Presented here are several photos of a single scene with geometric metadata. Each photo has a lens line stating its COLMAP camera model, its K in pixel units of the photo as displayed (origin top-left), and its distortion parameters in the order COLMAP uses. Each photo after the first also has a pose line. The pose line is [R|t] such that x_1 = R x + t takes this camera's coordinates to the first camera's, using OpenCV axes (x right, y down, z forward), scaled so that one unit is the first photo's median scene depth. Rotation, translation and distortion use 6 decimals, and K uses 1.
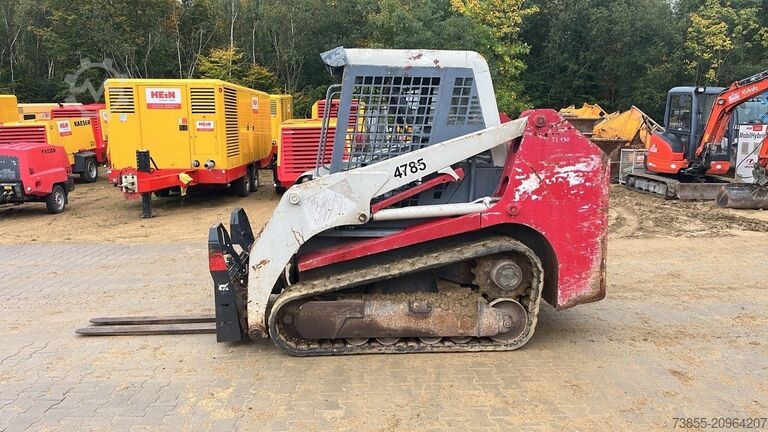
lens RADIAL K [[558.6, 0, 384.0], [0, 558.6, 216.0], [0, 0, 1]] dist [0.065992, -0.090462]
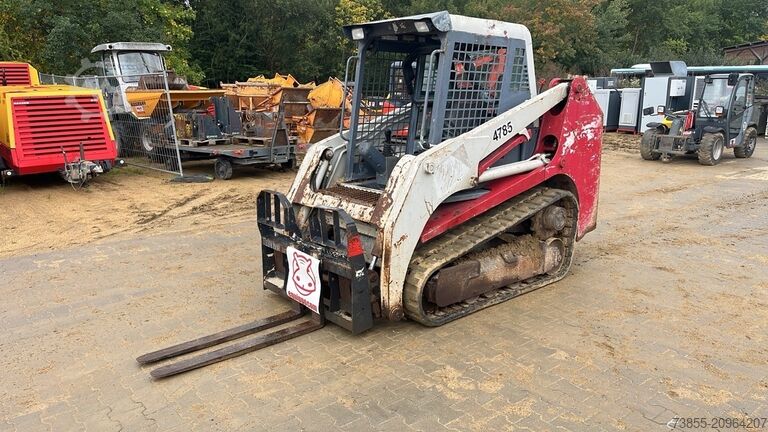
lens RADIAL K [[558.6, 0, 384.0], [0, 558.6, 216.0], [0, 0, 1]] dist [0.065992, -0.090462]
pose [[0.798432, -0.130136, 0.587852, -0.782651], [0.099741, 0.991460, 0.084014, -0.036567], [-0.593766, -0.008446, 0.804594, 0.257473]]
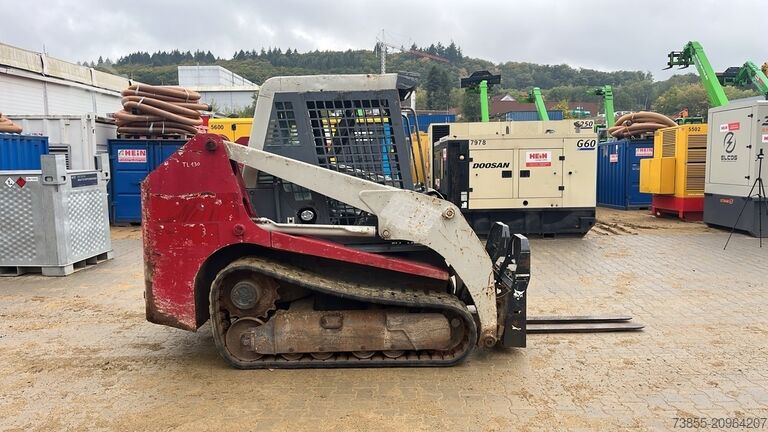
lens RADIAL K [[558.6, 0, 384.0], [0, 558.6, 216.0], [0, 0, 1]] dist [0.065992, -0.090462]
pose [[-0.997797, 0.012641, 0.065120, -0.127153], [0.030502, 0.959174, 0.281166, -0.372555], [-0.058907, 0.282533, -0.957447, 2.304755]]
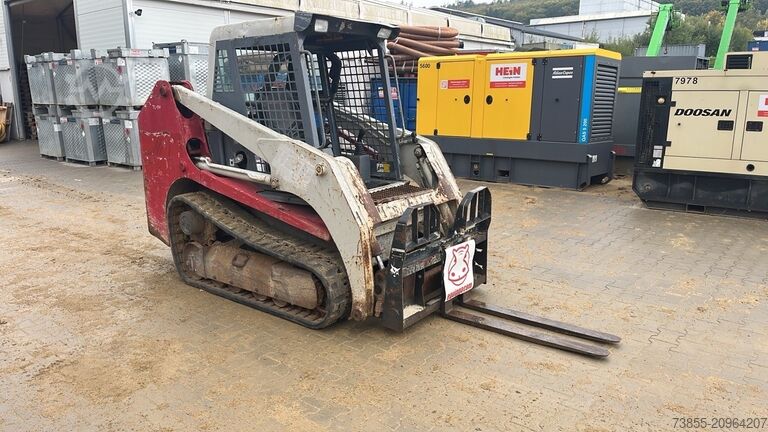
lens RADIAL K [[558.6, 0, 384.0], [0, 558.6, 216.0], [0, 0, 1]] dist [0.065992, -0.090462]
pose [[-0.744778, -0.136420, 0.653219, -0.886099], [0.124986, 0.933041, 0.337363, -0.316746], [-0.655503, 0.332904, -0.677857, 1.909727]]
